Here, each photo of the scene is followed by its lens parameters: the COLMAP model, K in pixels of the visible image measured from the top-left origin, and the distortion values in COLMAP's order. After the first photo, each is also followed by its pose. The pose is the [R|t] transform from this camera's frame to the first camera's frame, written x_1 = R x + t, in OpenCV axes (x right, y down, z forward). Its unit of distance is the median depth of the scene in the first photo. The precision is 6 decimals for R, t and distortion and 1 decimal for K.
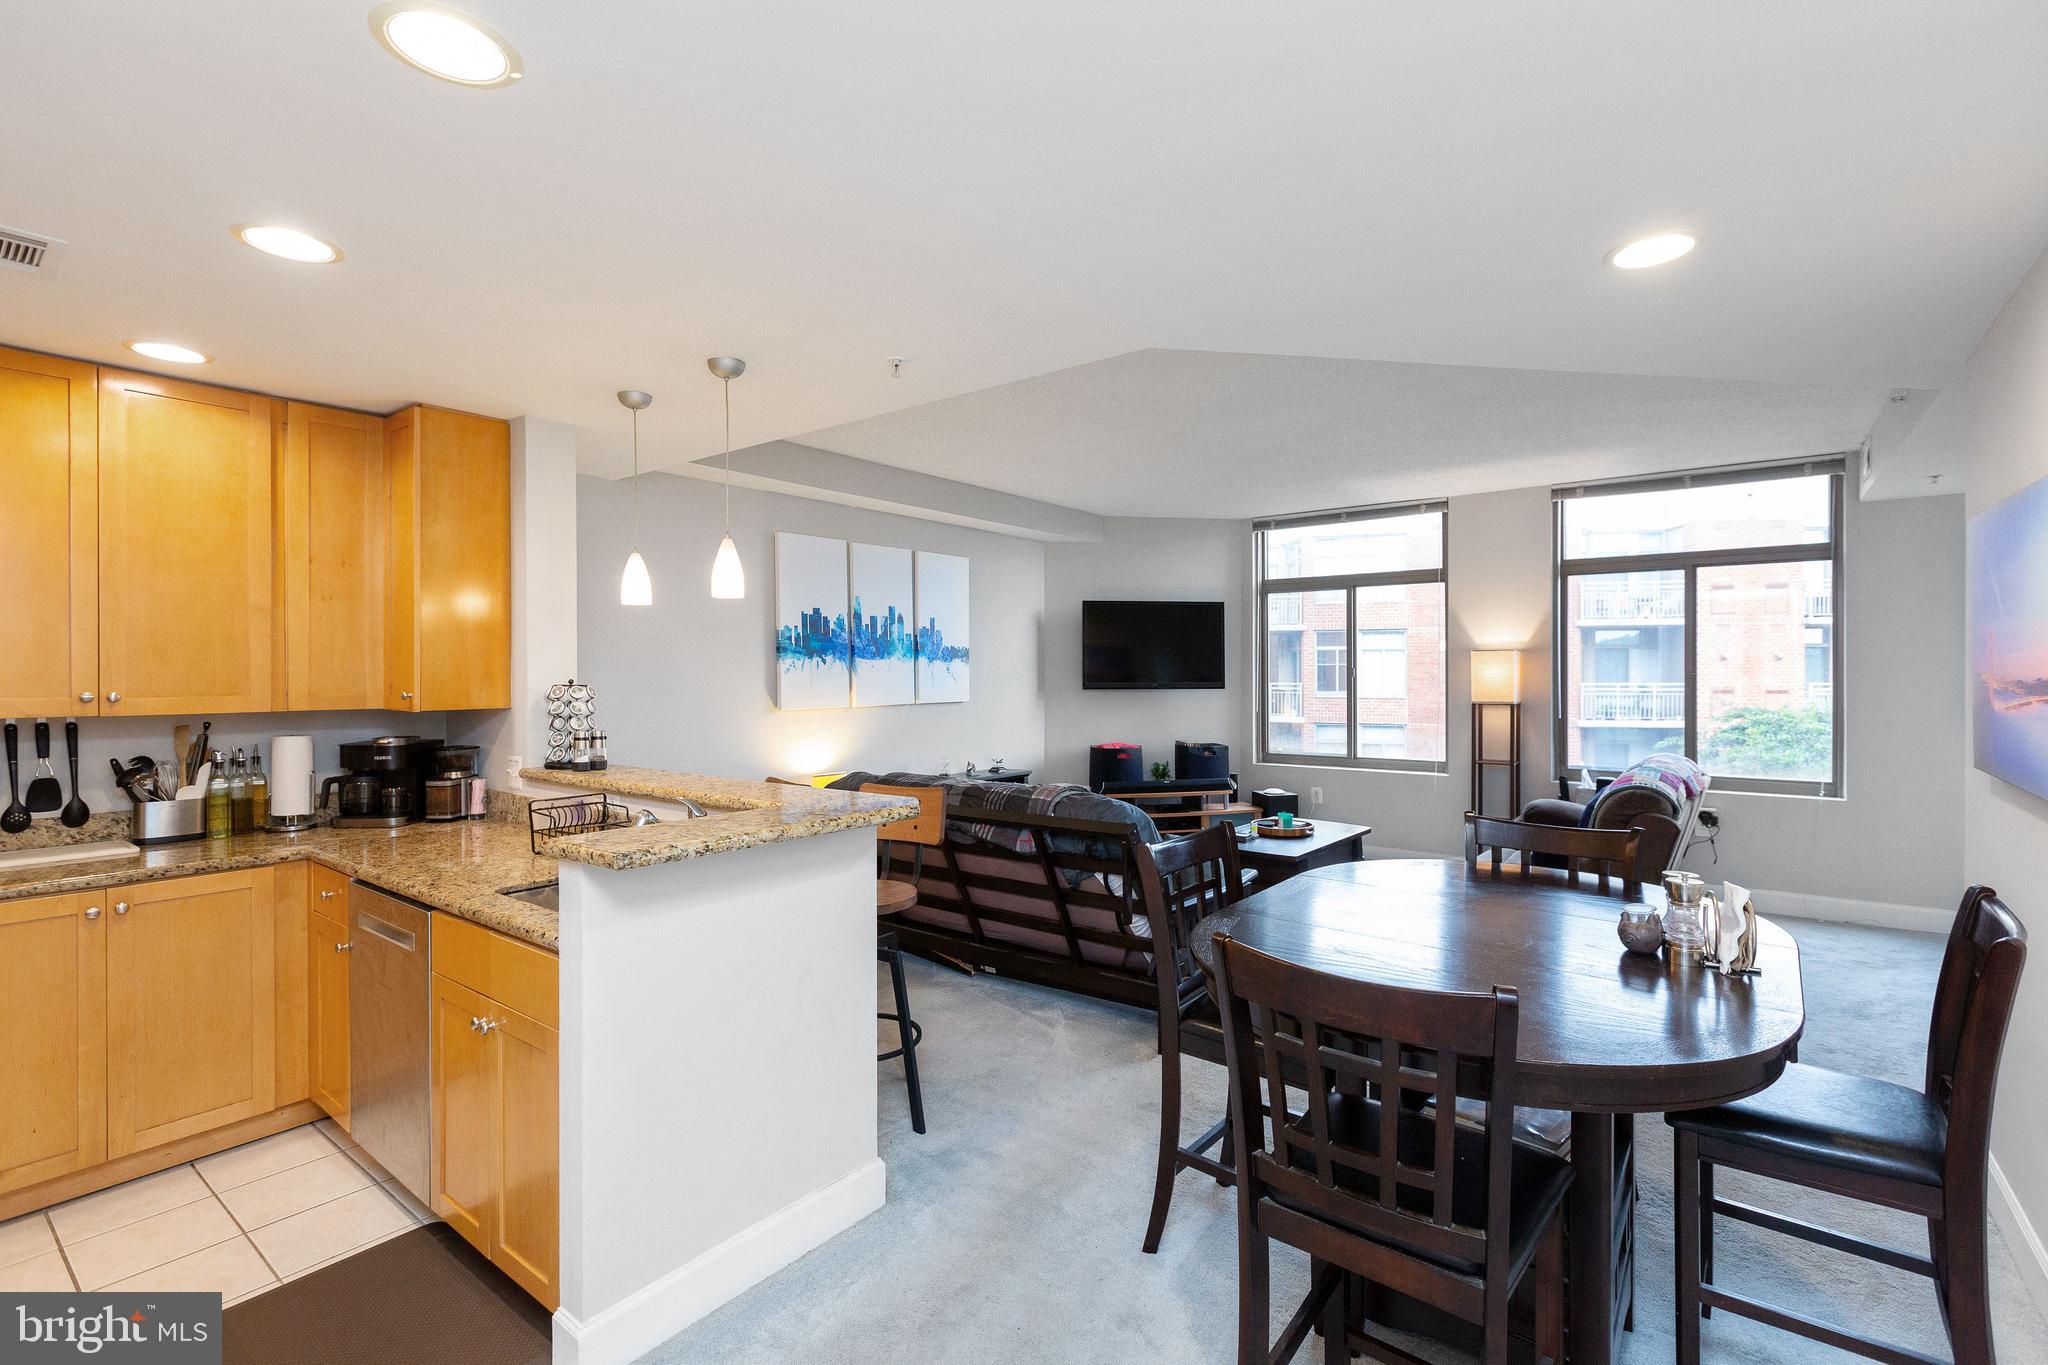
lens RADIAL K [[923.7, 0, 1023.5], [0, 923.7, 673.5], [0, 0, 1]] dist [0.001631, -0.000120]
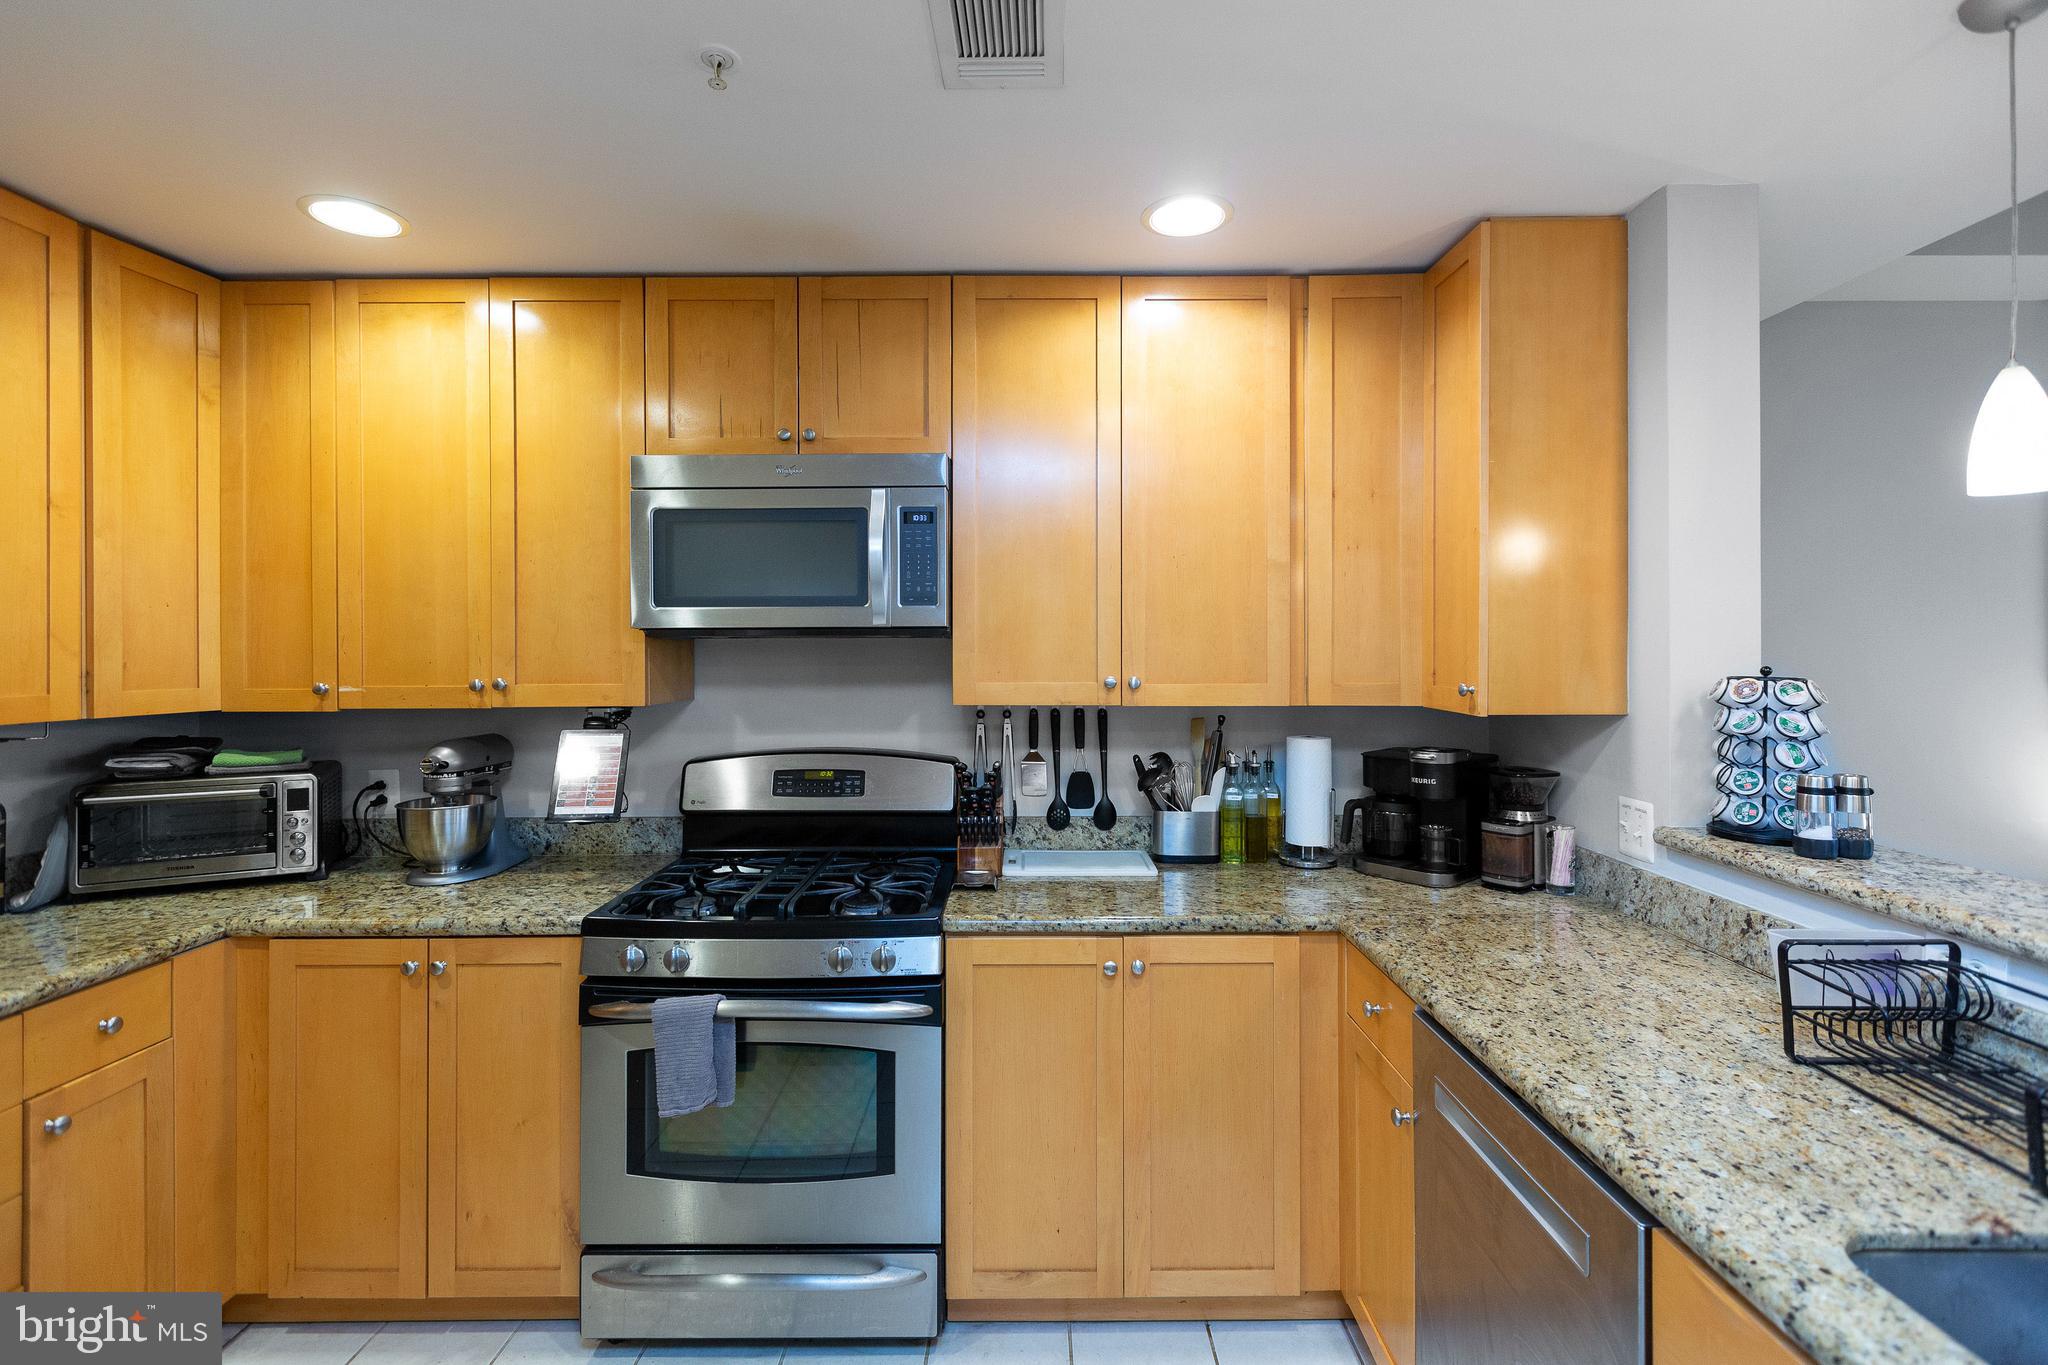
lens RADIAL K [[921.2, 0, 1031.6], [0, 921.2, 645.8], [0, 0, 1]] dist [-0.000056, 0.000011]
pose [[0.611685, -0.002328, -0.791098, -0.204585], [-0.002745, 0.999983, -0.005065, -0.001202], [0.791097, 0.005270, 0.611668, 0.222198]]
